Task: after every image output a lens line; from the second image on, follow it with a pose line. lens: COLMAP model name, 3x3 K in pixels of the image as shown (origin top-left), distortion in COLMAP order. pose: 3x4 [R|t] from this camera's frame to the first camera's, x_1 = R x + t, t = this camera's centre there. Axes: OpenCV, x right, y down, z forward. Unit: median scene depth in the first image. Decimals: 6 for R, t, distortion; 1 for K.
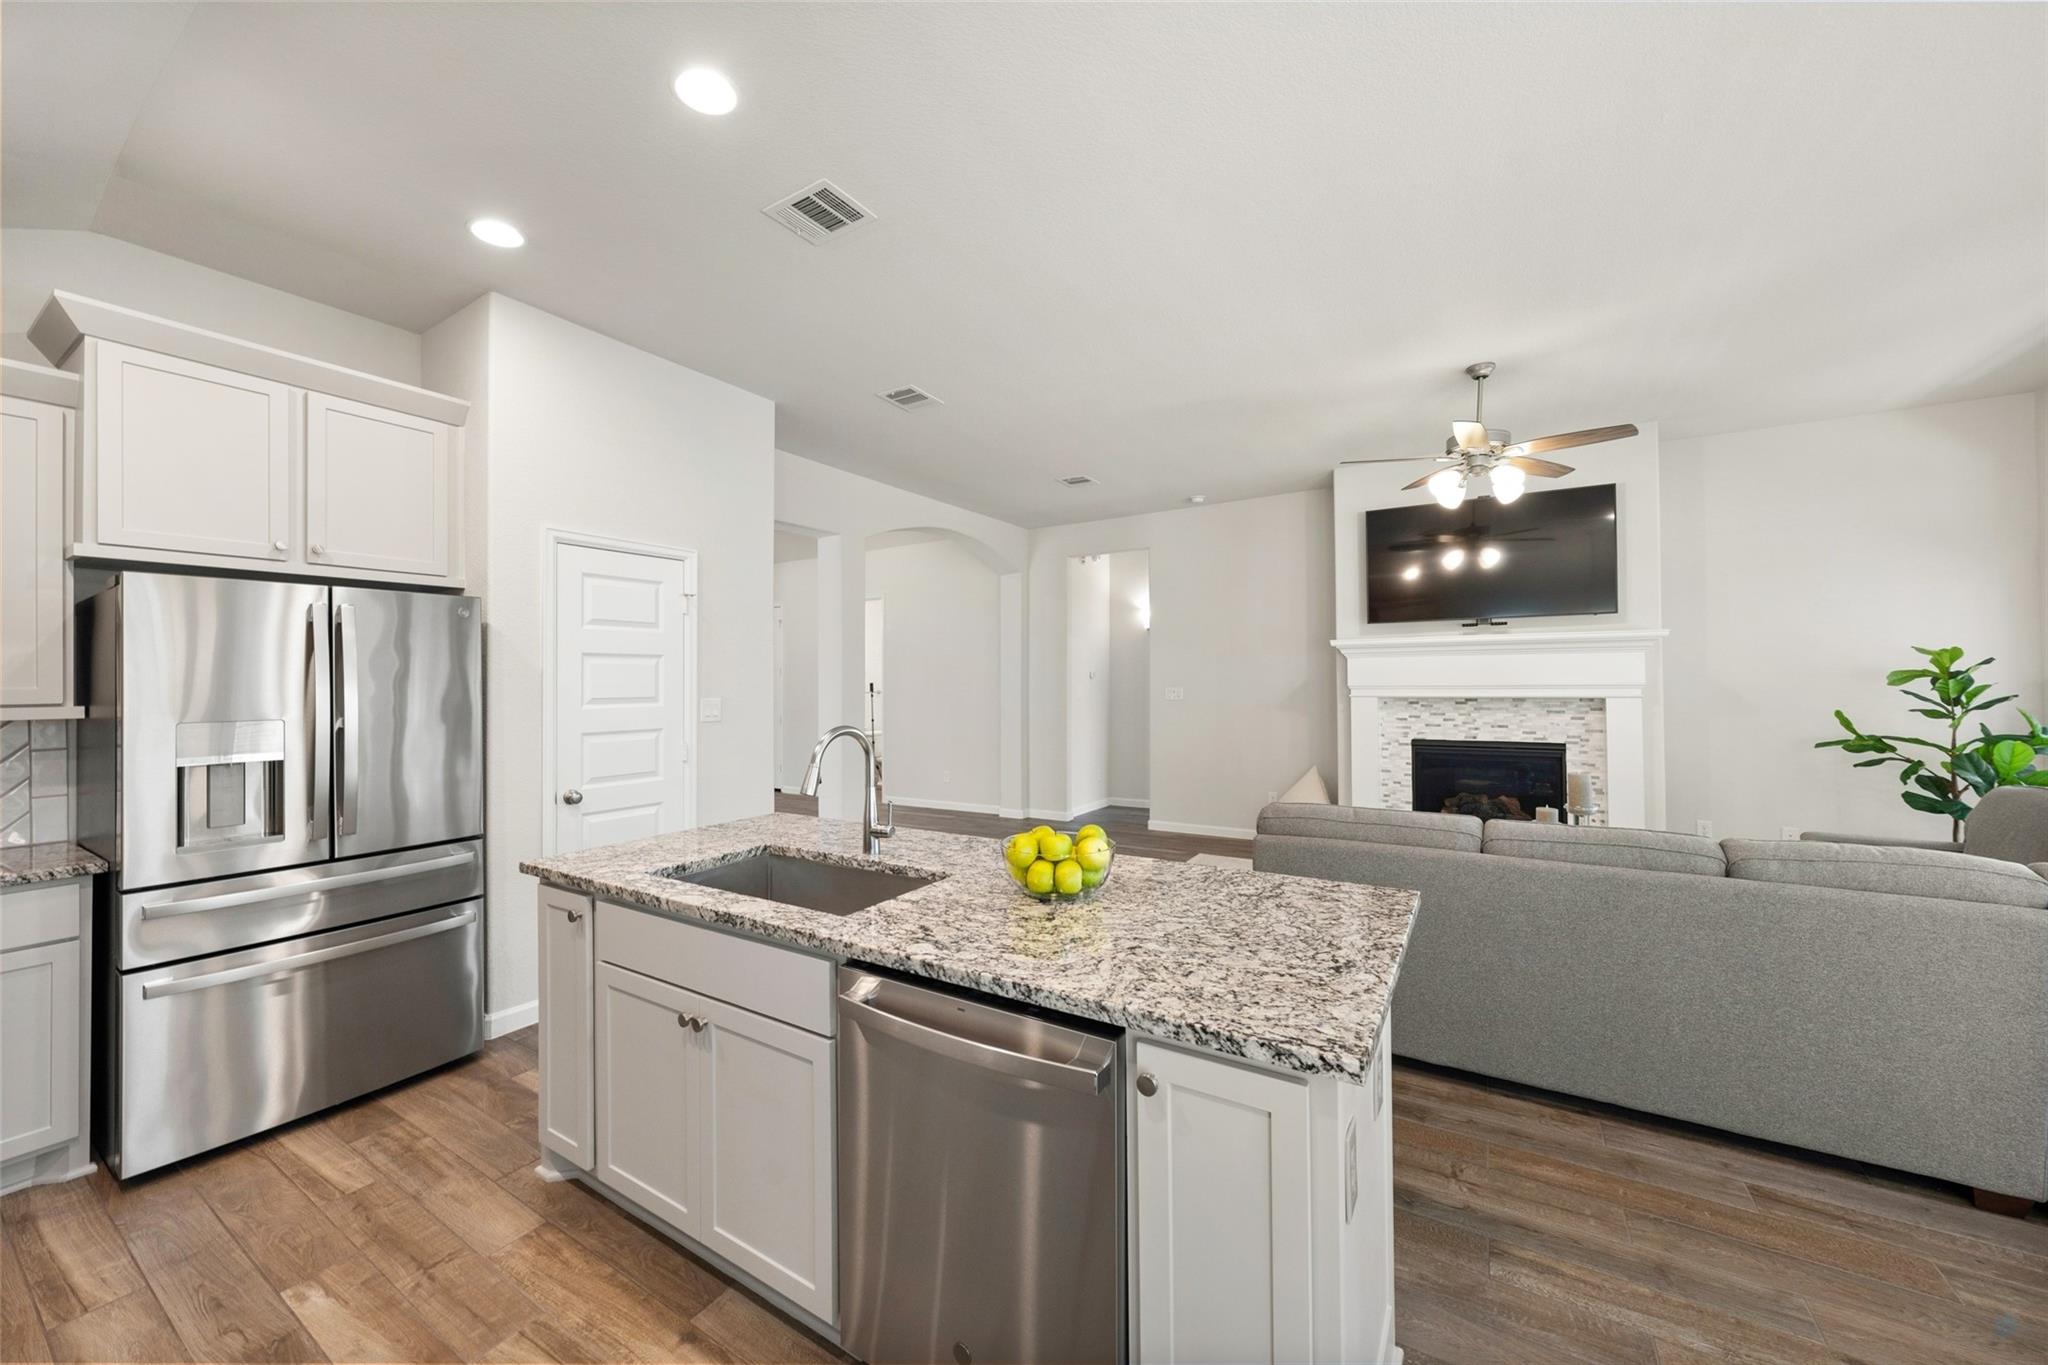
lens RADIAL K [[753.9, 0, 1016.0], [0, 753.9, 674.2], [0, 0, 1]] dist [-0.000486, 0.000131]
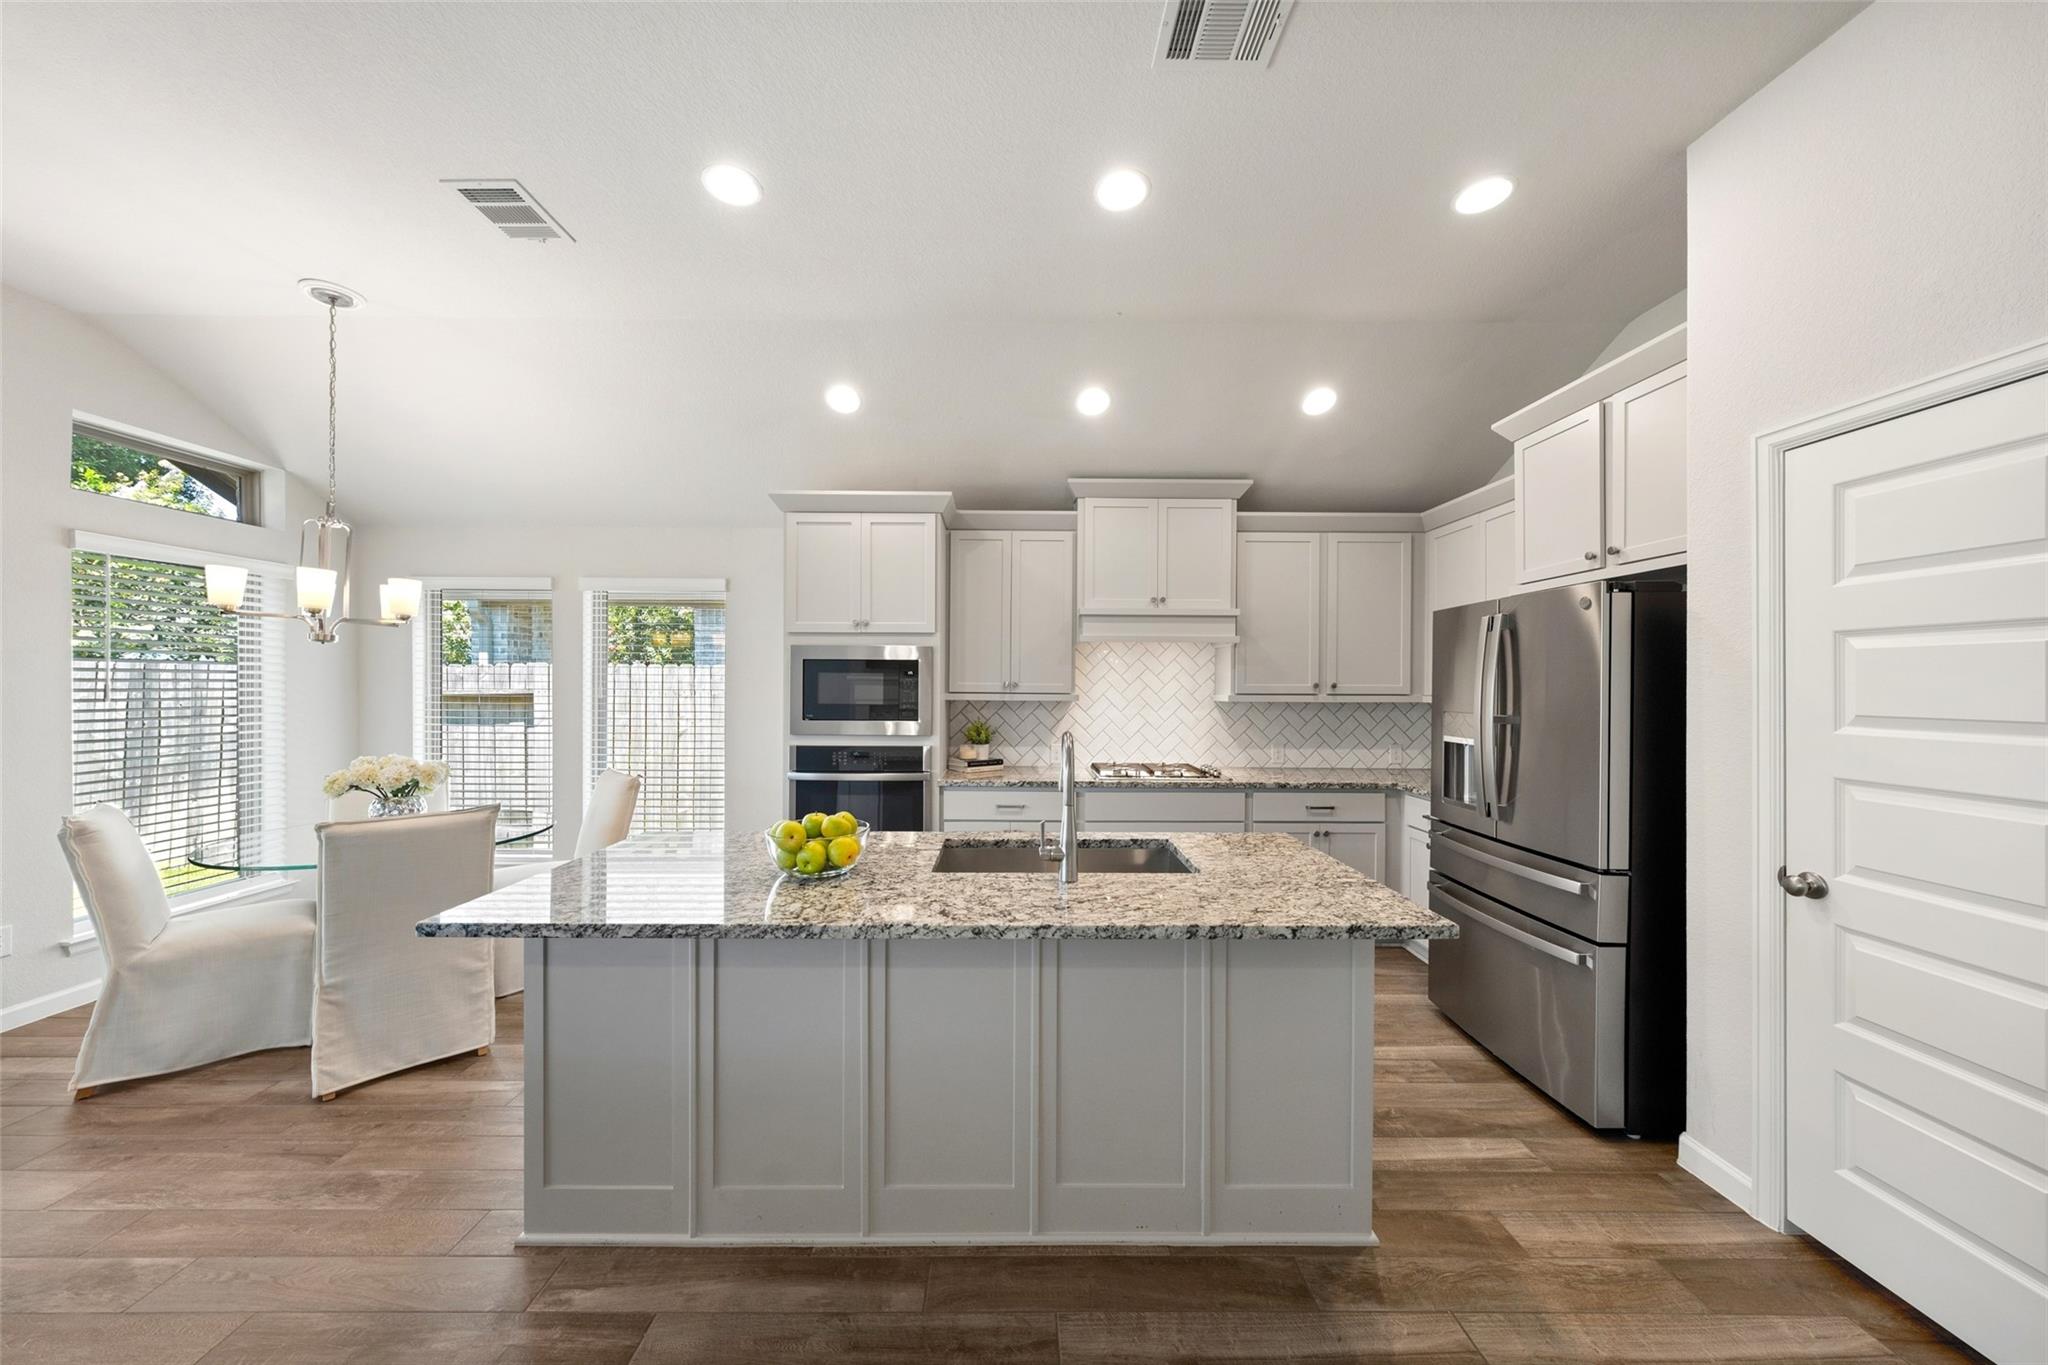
lens RADIAL K [[691.9, 0, 1016.9], [0, 691.9, 683.9], [0, 0, 1]] dist [-0.002772, -0.000076]
pose [[-0.841441, 0.006170, -0.540315, 0.149246], [0.009718, 0.999946, -0.003716, 0.004584], [0.540262, -0.008378, -0.841455, 0.831218]]
